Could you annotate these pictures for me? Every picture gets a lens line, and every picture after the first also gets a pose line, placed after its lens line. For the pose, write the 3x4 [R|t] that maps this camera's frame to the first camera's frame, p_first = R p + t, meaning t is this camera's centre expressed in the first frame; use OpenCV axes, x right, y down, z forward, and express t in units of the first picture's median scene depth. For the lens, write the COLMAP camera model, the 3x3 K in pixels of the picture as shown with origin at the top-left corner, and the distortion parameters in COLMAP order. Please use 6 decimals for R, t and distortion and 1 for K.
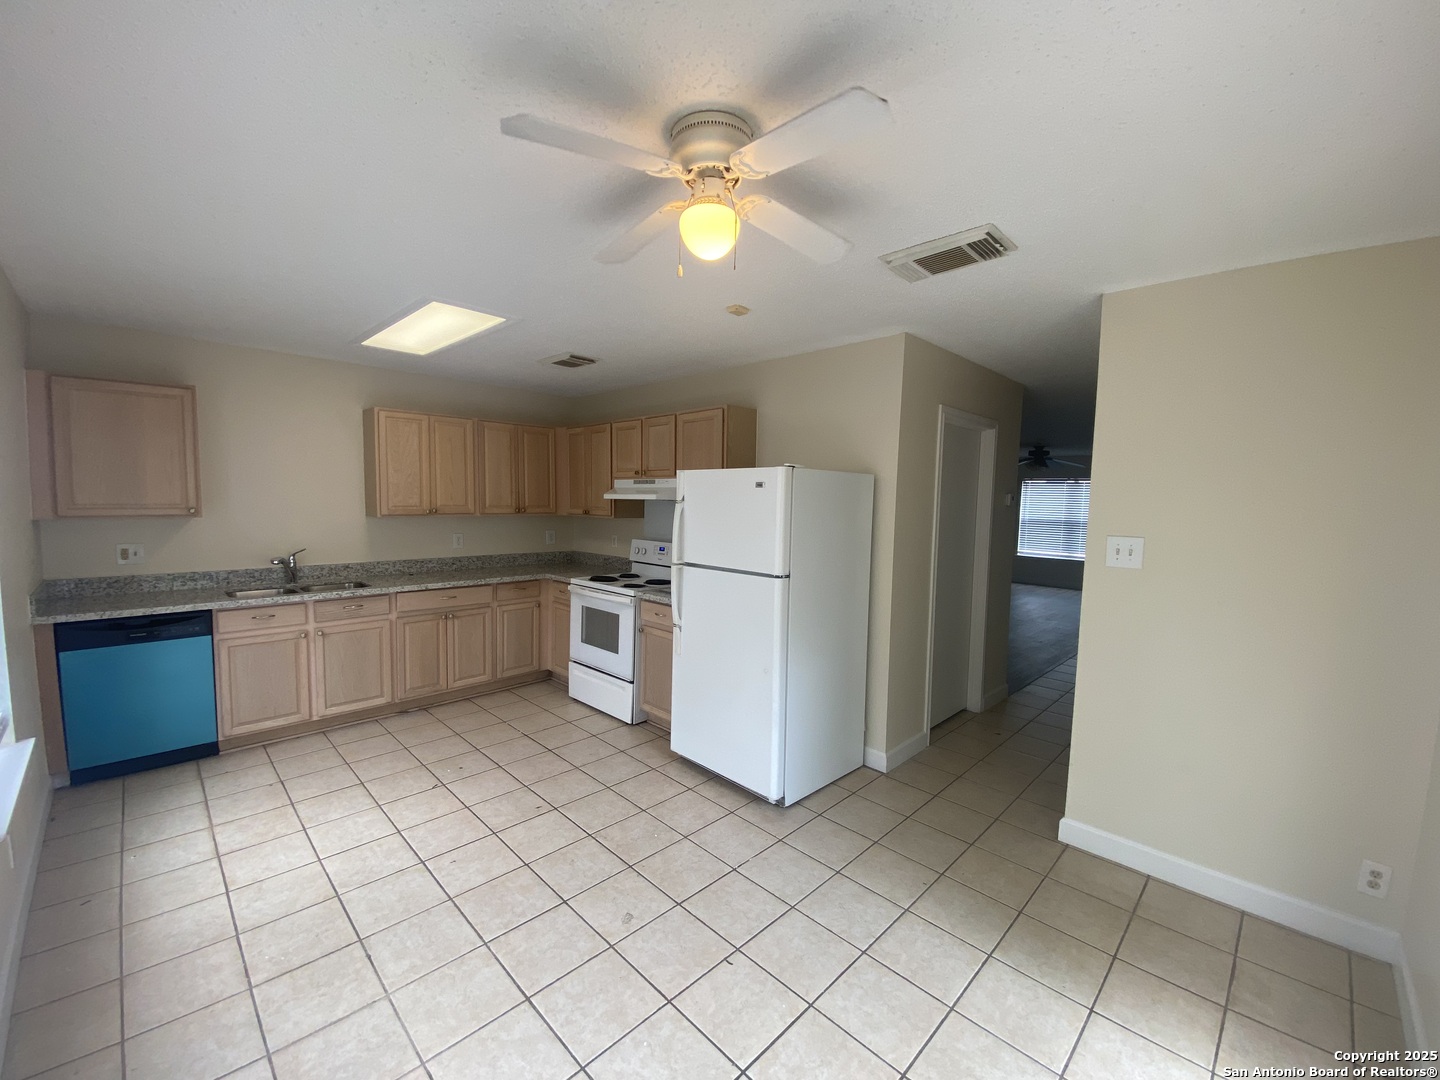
lens RADIAL K [[579.8, 0, 720.0], [0, 579.8, 540.0], [0, 0, 1]] dist [0.057963, -0.041651]
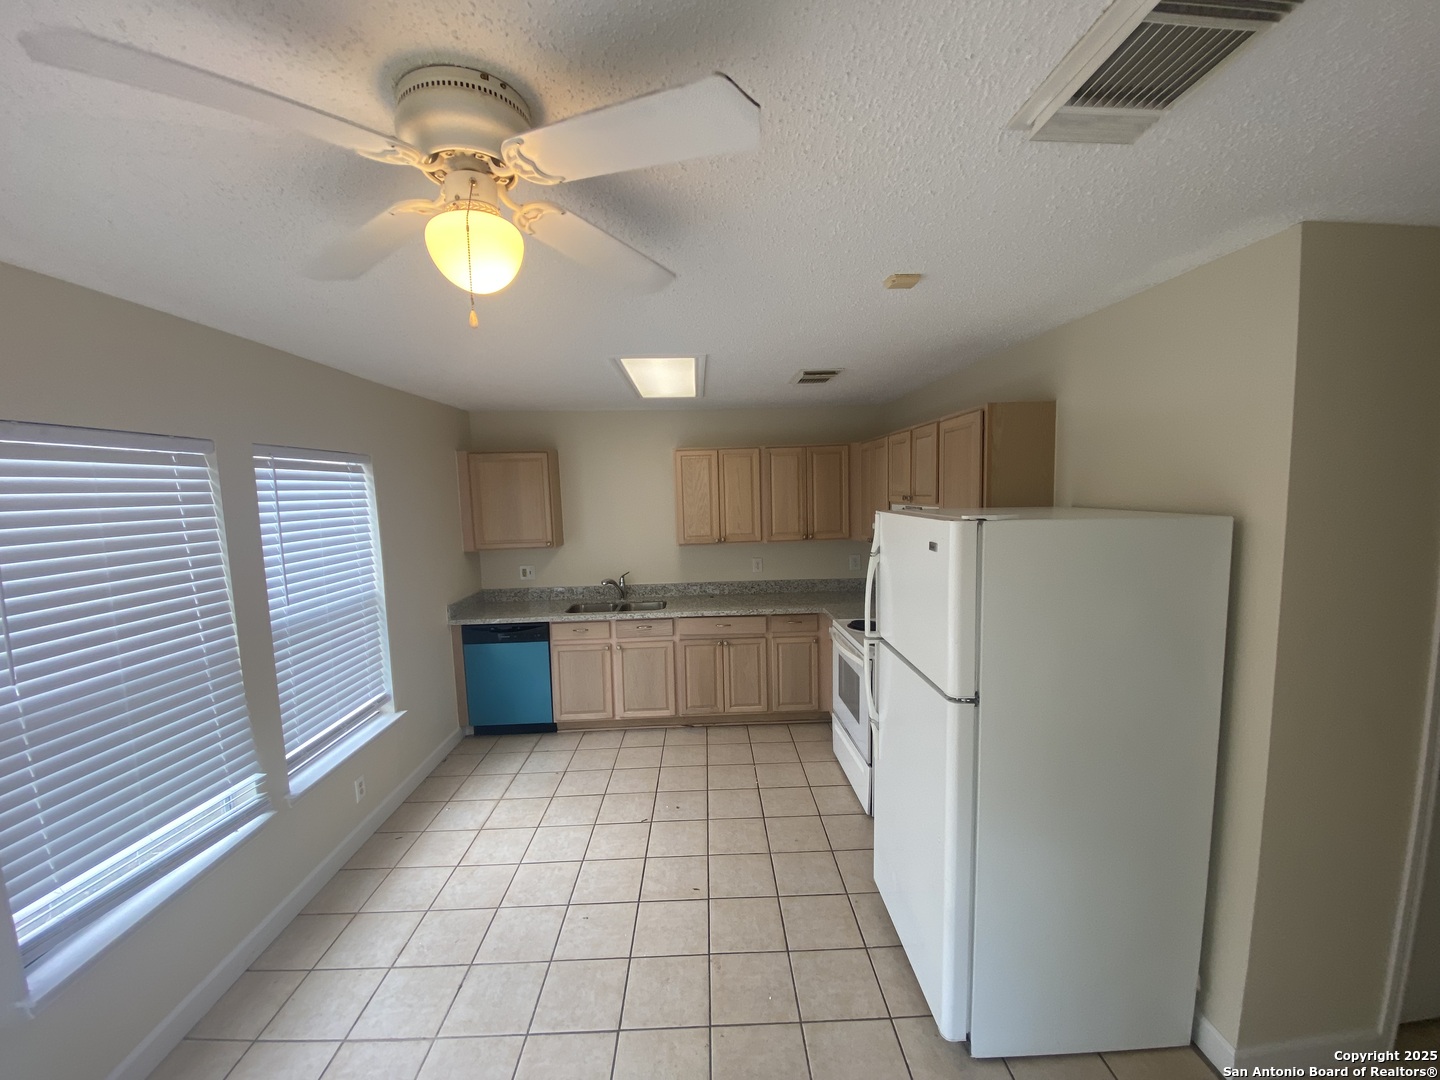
lens RADIAL K [[578.5, 0, 720.0], [0, 578.5, 540.0], [0, 0, 1]] dist [0.033879, -0.041308]
pose [[0.727658, 0.026095, -0.685444, 0.261240], [-0.010745, 0.999587, 0.026647, -0.091155], [0.685856, -0.012025, 0.727638, 0.295890]]
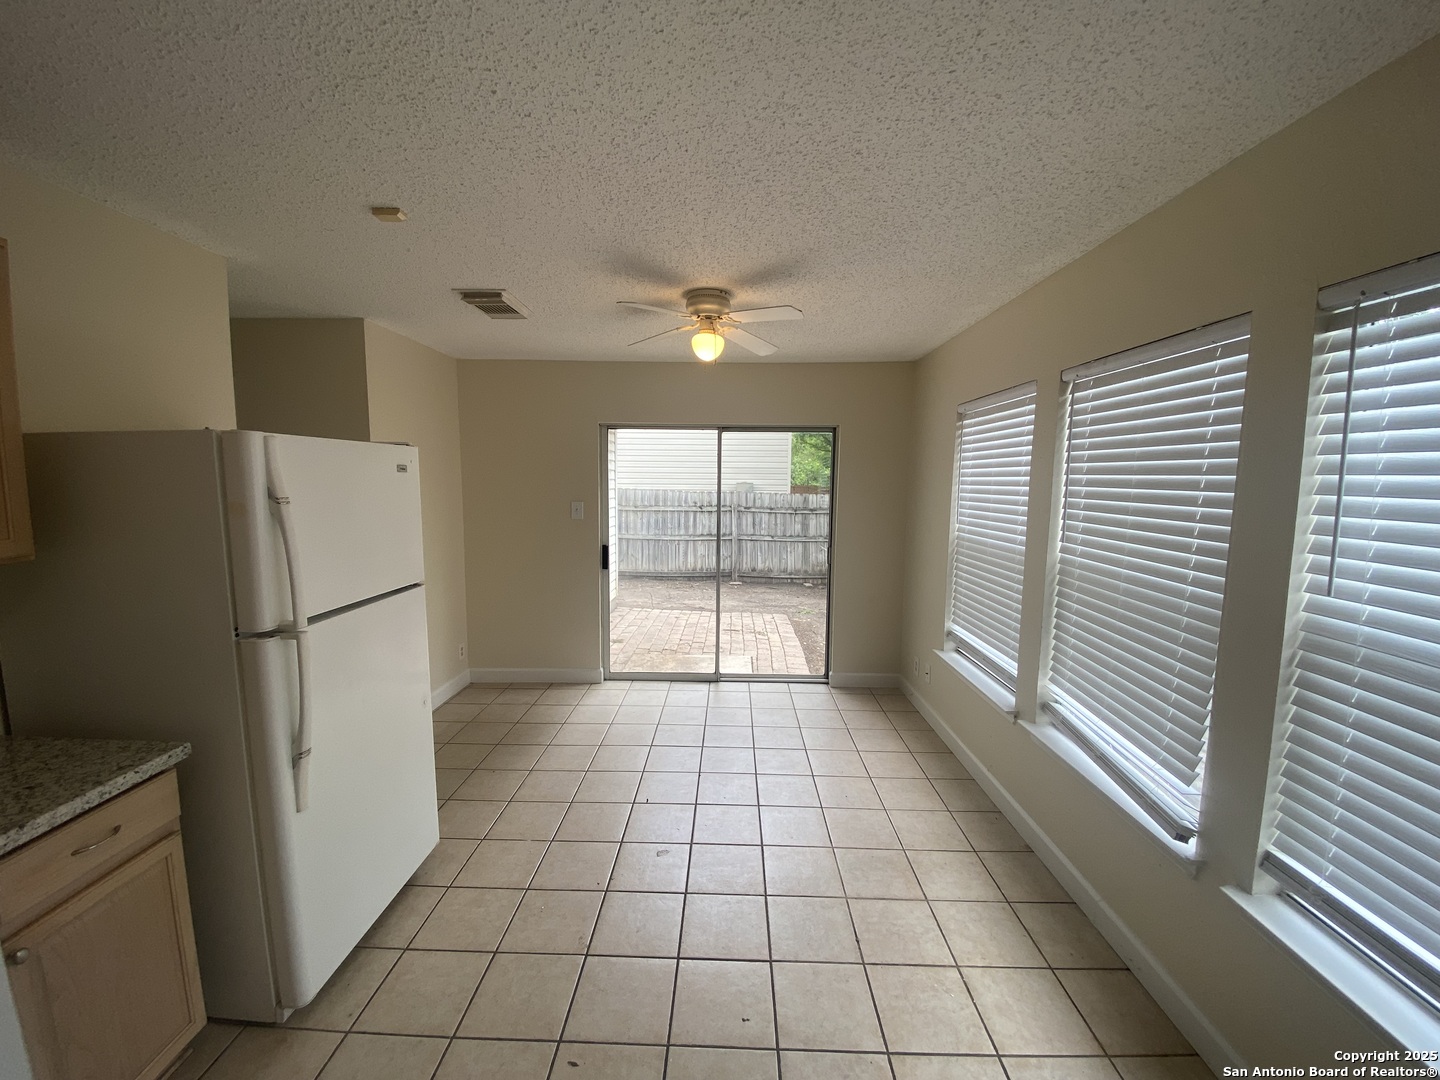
lens RADIAL K [[578.5, 0, 720.0], [0, 578.5, 540.0], [0, 0, 1]] dist [0.033879, -0.041308]
pose [[-0.701695, -0.101741, 0.705175, -0.577087], [0.028494, 0.984952, 0.170460, -0.092956], [-0.711907, 0.139705, -0.688237, 0.954026]]
